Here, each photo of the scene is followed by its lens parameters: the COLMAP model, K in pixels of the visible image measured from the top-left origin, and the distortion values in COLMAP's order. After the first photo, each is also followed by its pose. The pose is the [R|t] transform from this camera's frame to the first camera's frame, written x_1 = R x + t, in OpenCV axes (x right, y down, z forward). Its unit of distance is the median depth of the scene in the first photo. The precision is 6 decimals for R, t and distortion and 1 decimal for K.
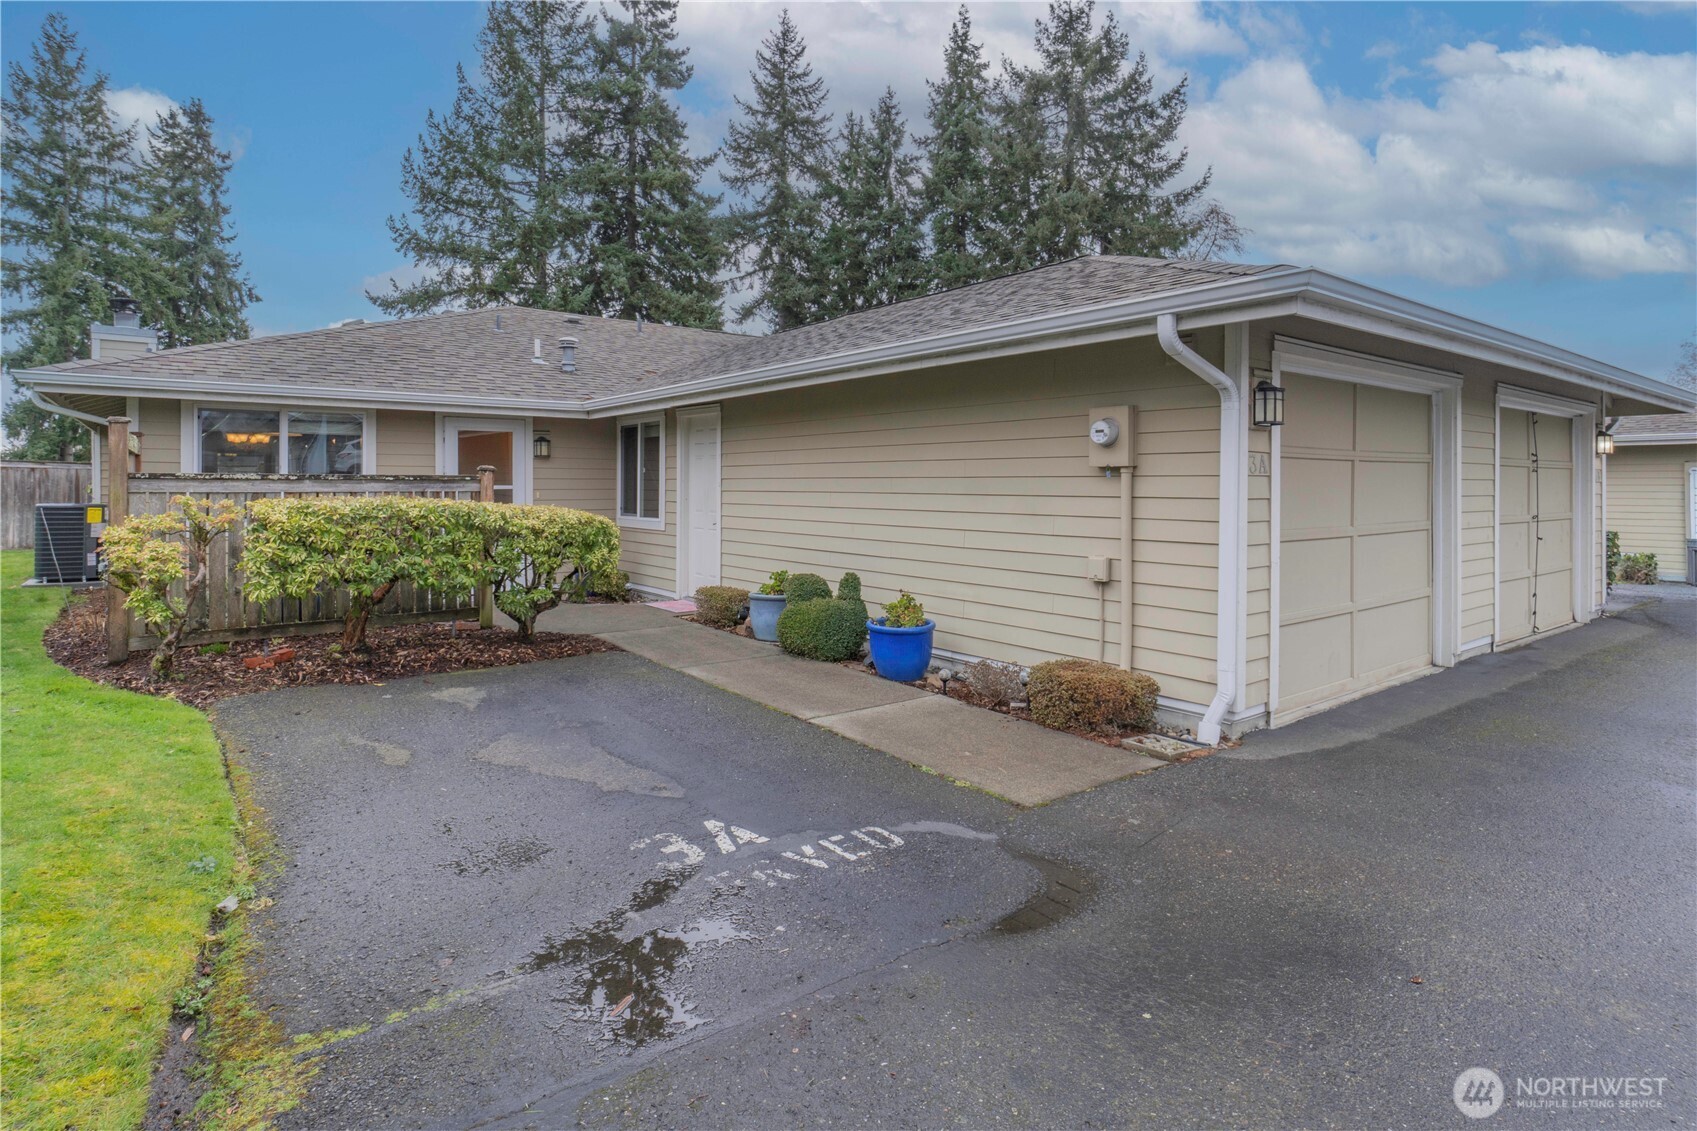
lens RADIAL K [[879.1, 0, 845.1], [0, 879.1, 472.6], [0, 0, 1]] dist [-0.005630, 0.000921]
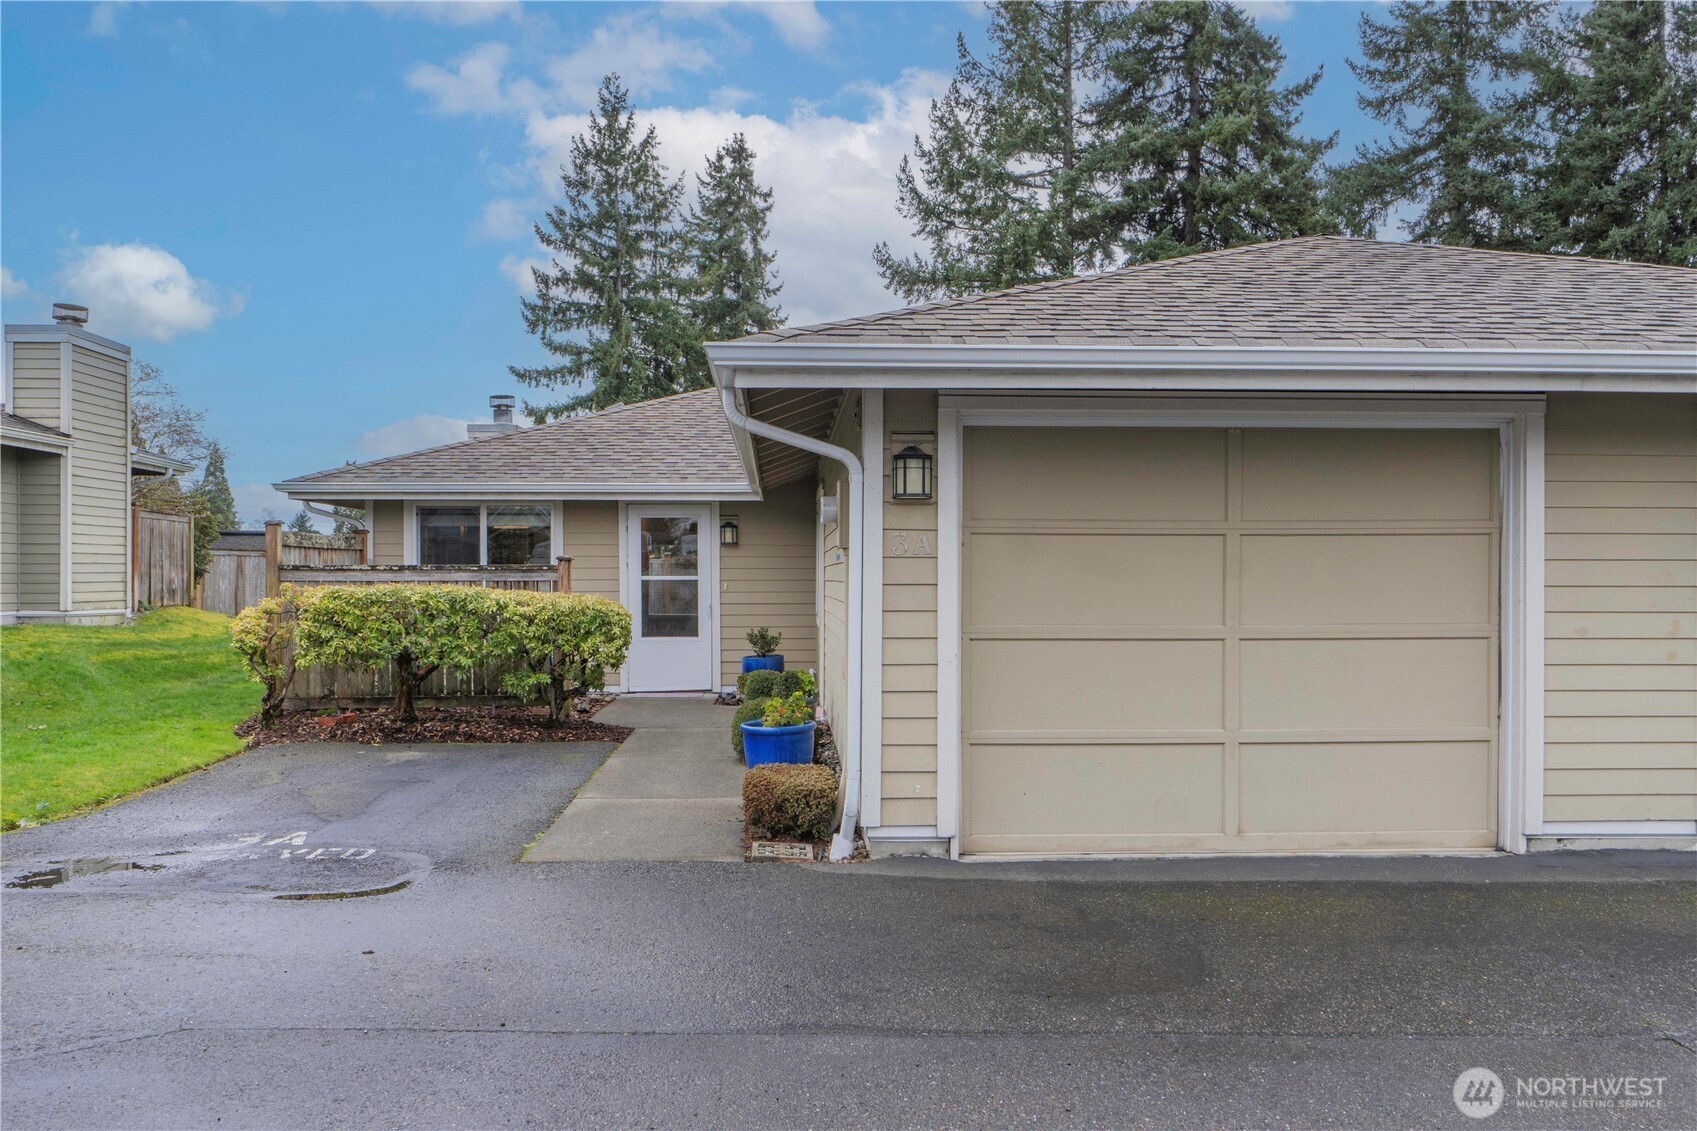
lens RADIAL K [[1312.7, 0, 849.5], [0, 1312.7, 565.5], [0, 0, 1]] dist [-0.010306, -0.000143]
pose [[0.823204, -0.007512, -0.567696, 0.101530], [0.009184, 0.999958, 0.000086, 0.000936], [0.567671, -0.005285, 0.823238, -0.007818]]
